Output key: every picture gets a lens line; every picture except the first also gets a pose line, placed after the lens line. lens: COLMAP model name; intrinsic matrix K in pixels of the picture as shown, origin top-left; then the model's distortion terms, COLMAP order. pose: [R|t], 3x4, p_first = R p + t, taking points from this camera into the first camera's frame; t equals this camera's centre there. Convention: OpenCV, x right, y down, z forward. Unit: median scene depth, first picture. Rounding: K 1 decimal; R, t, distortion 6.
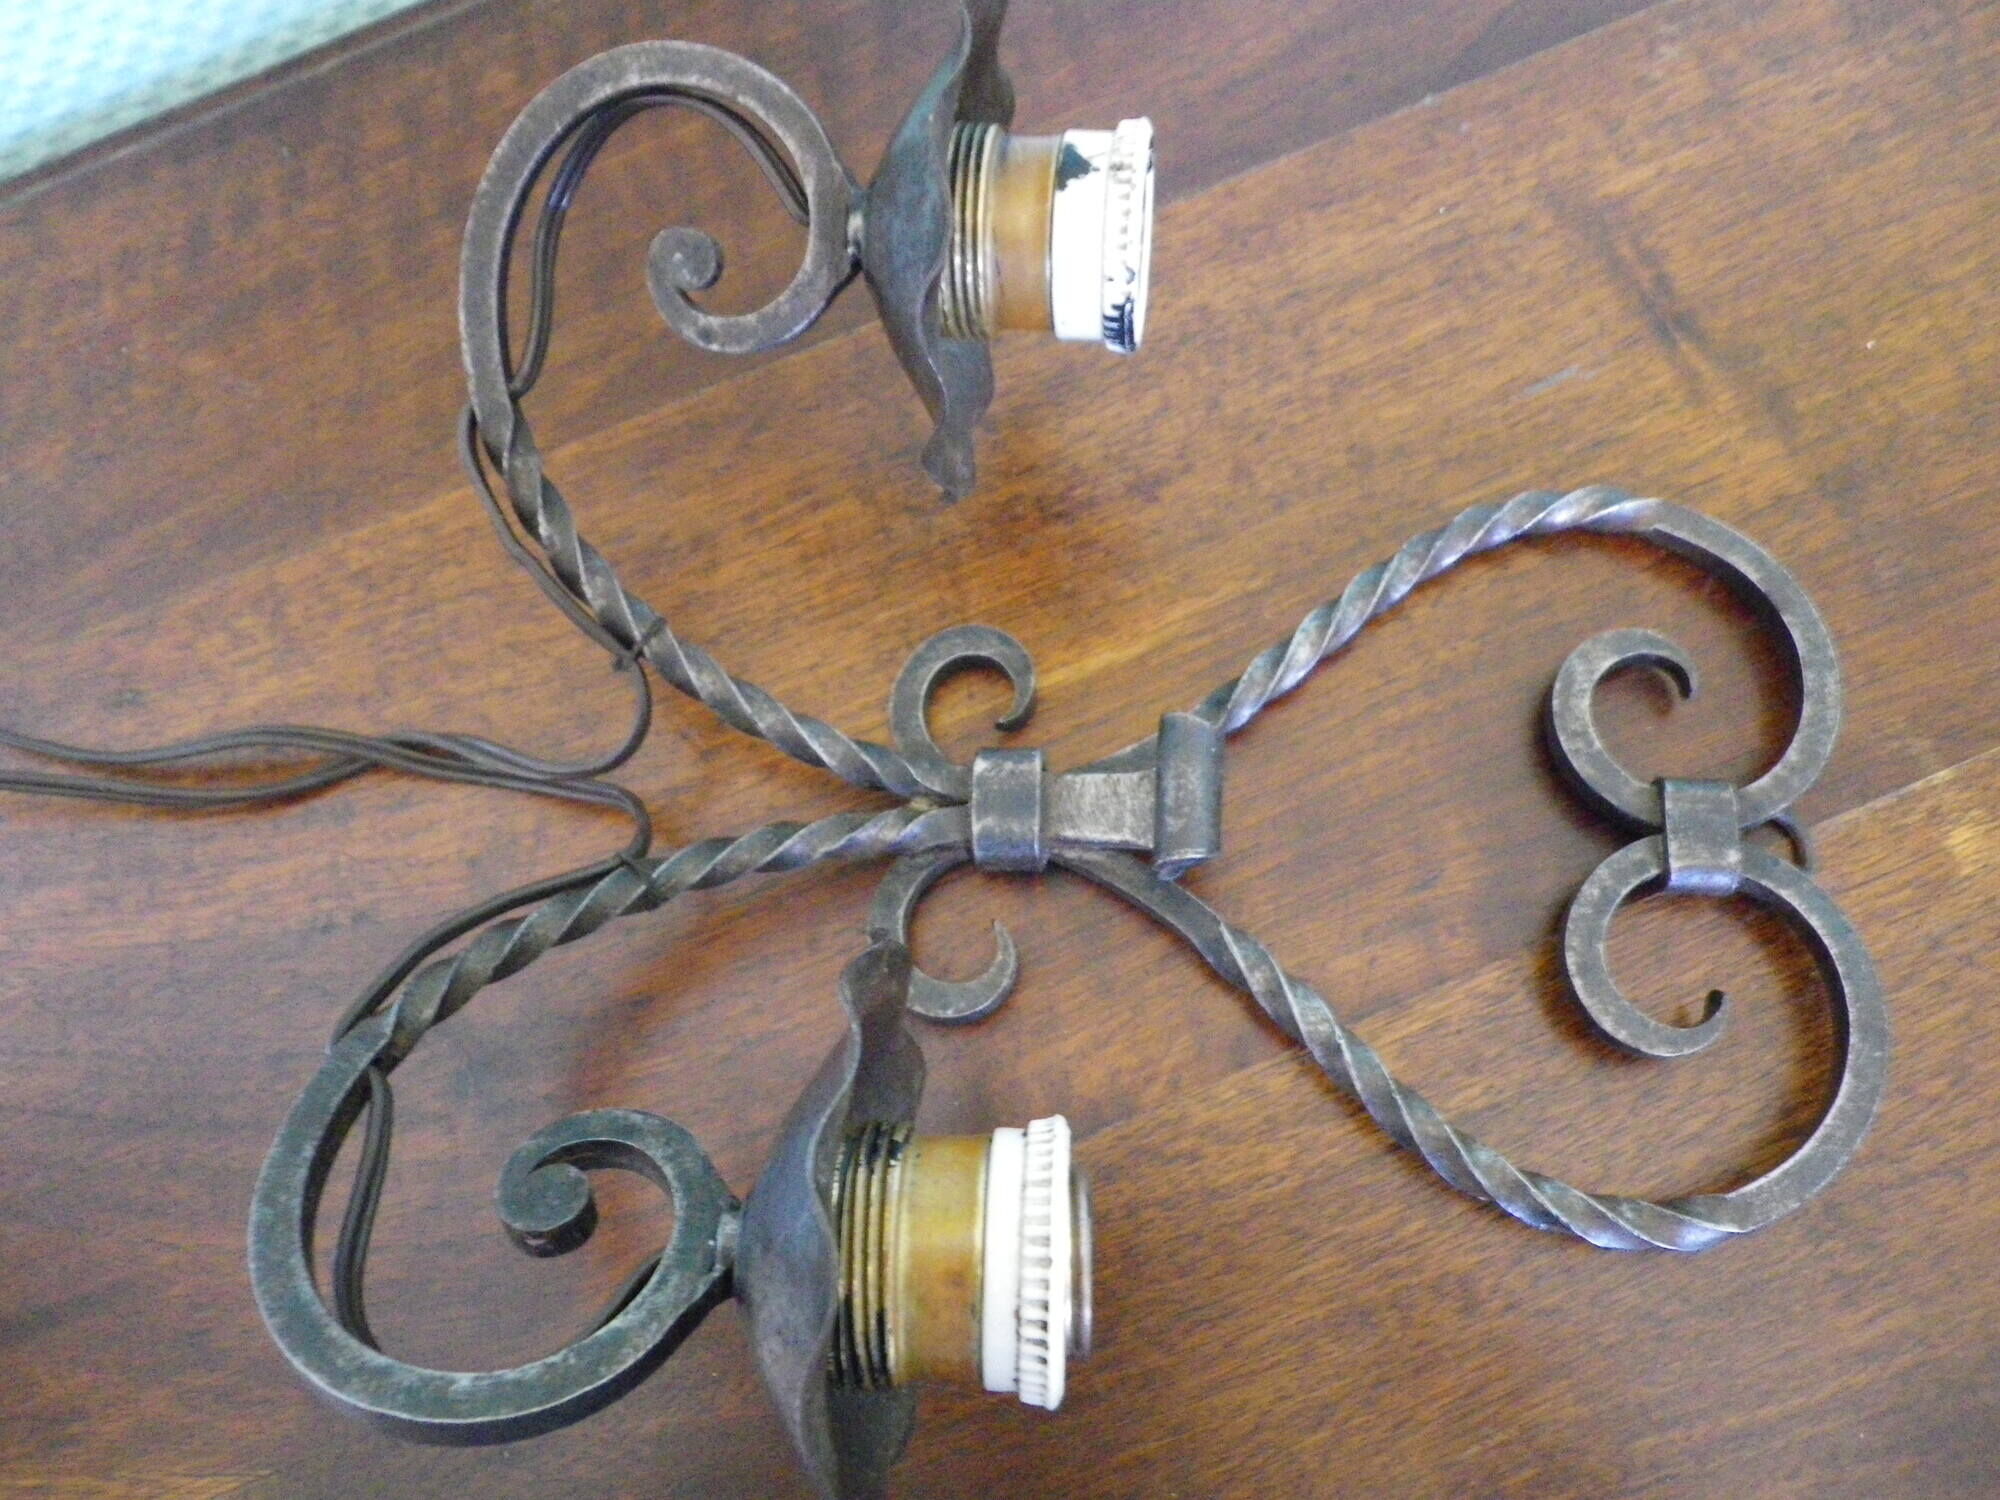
lens RADIAL K [[1555.0, 0, 1004.6], [0, 1555.0, 741.6], [0, 0, 1]] dist [0.015135, -0.007893]
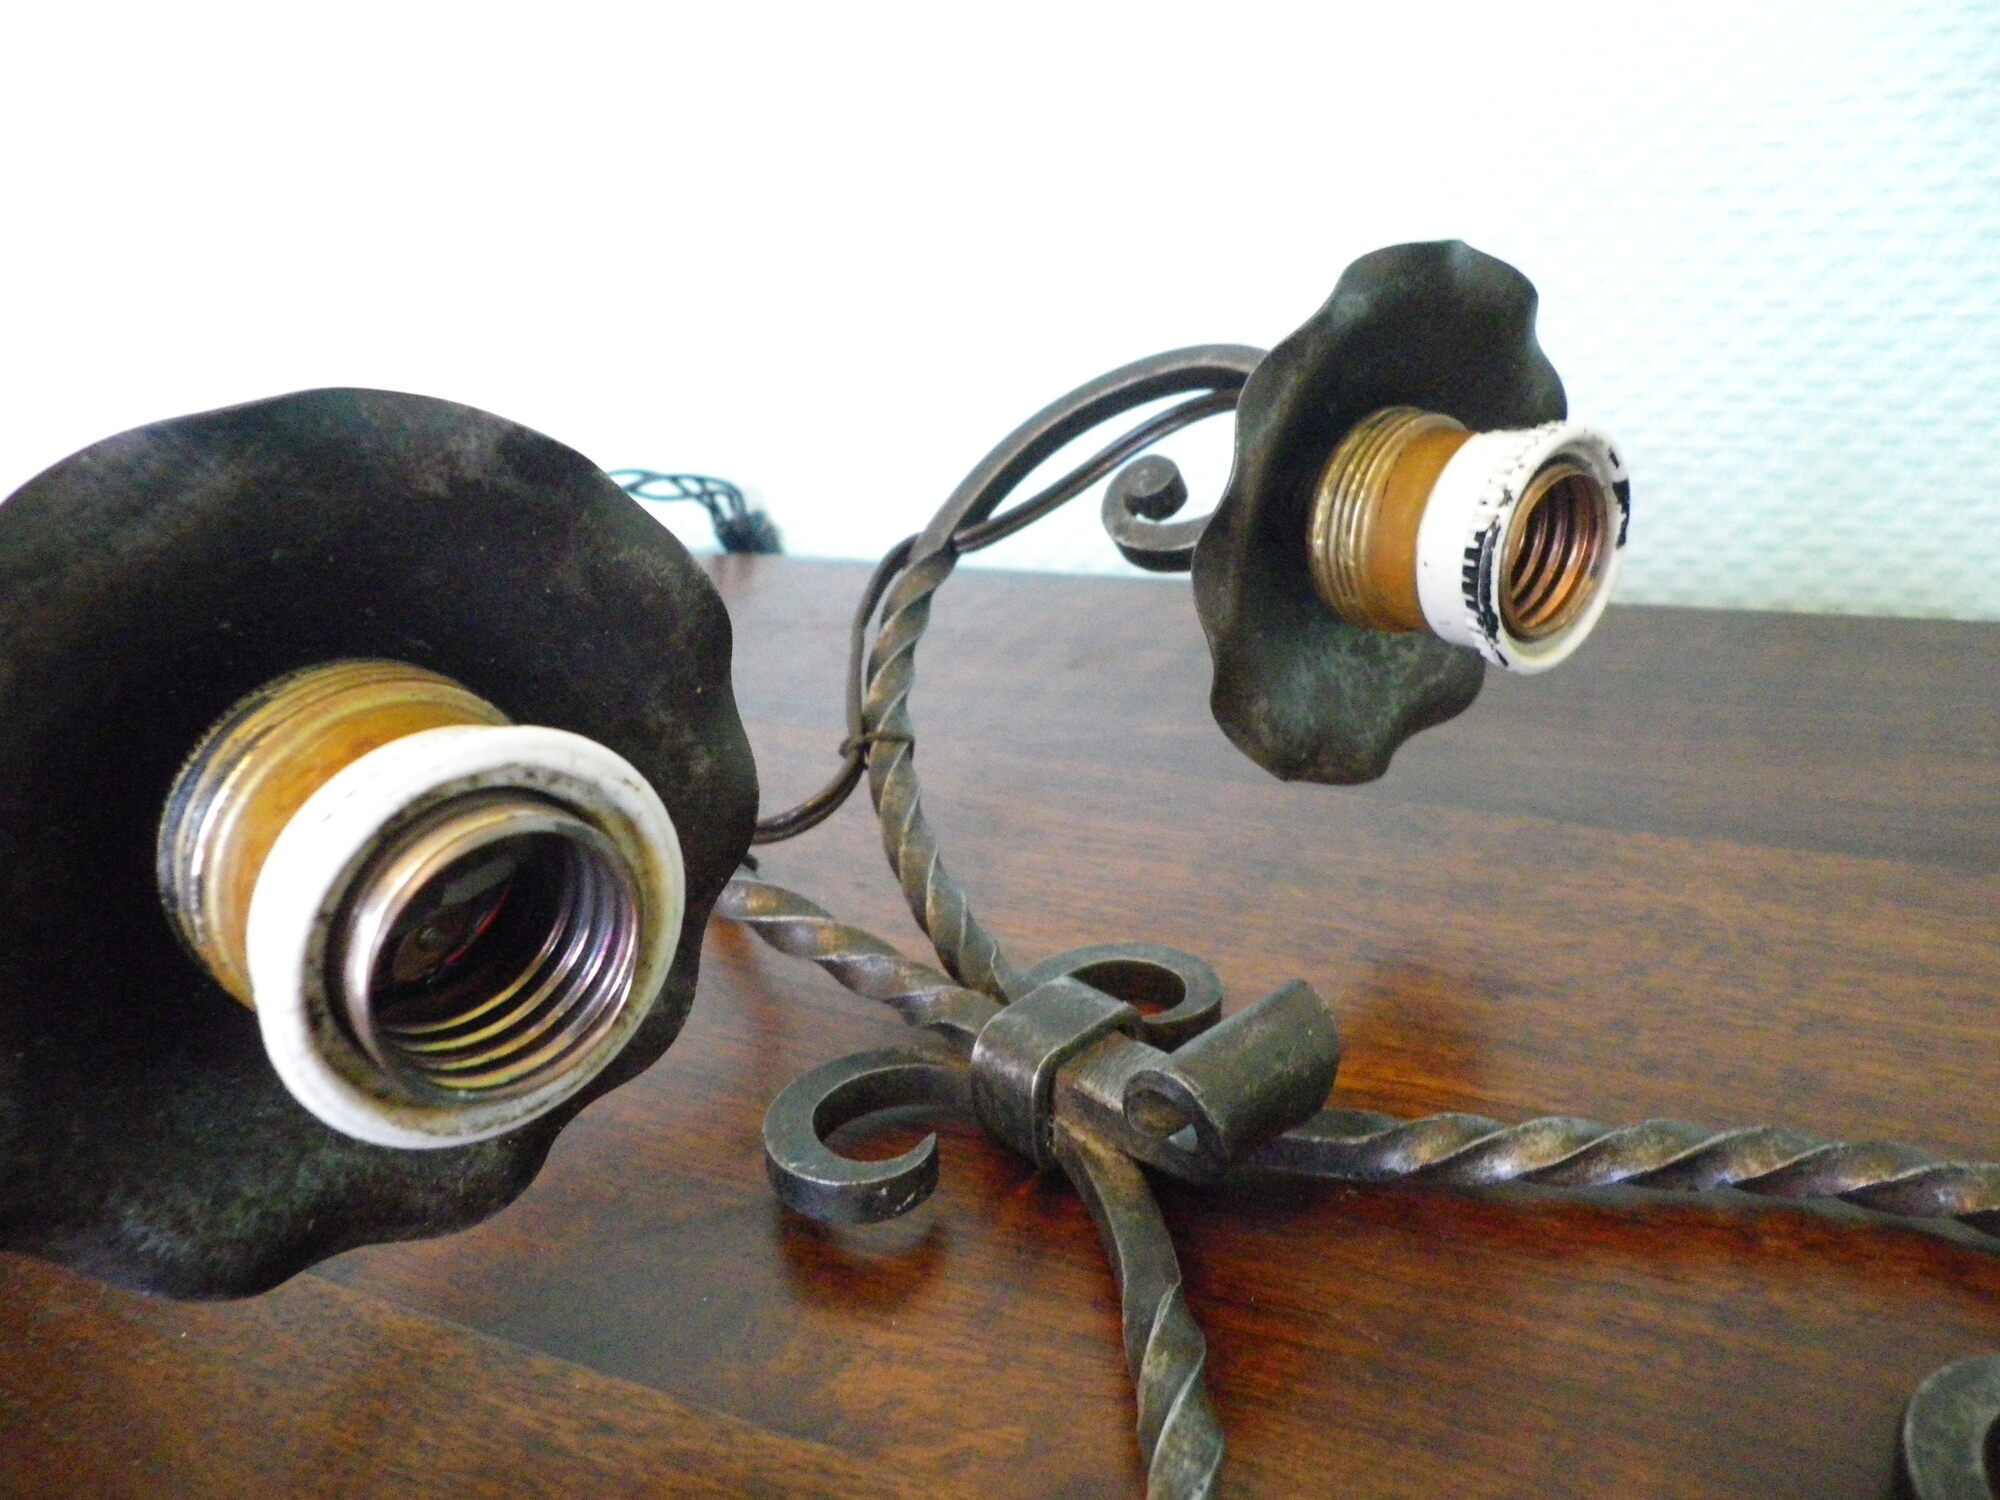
lens RADIAL K [[1555.0, 0, 982.9], [0, 1555.0, 751.9], [0, 0, 1]] dist [0.015135, -0.007893]
pose [[0.707850, 0.317372, -0.631049, 0.411067], [-0.673386, 0.572972, -0.467176, 0.339364], [0.213305, 0.755631, 0.619293, 0.440647]]
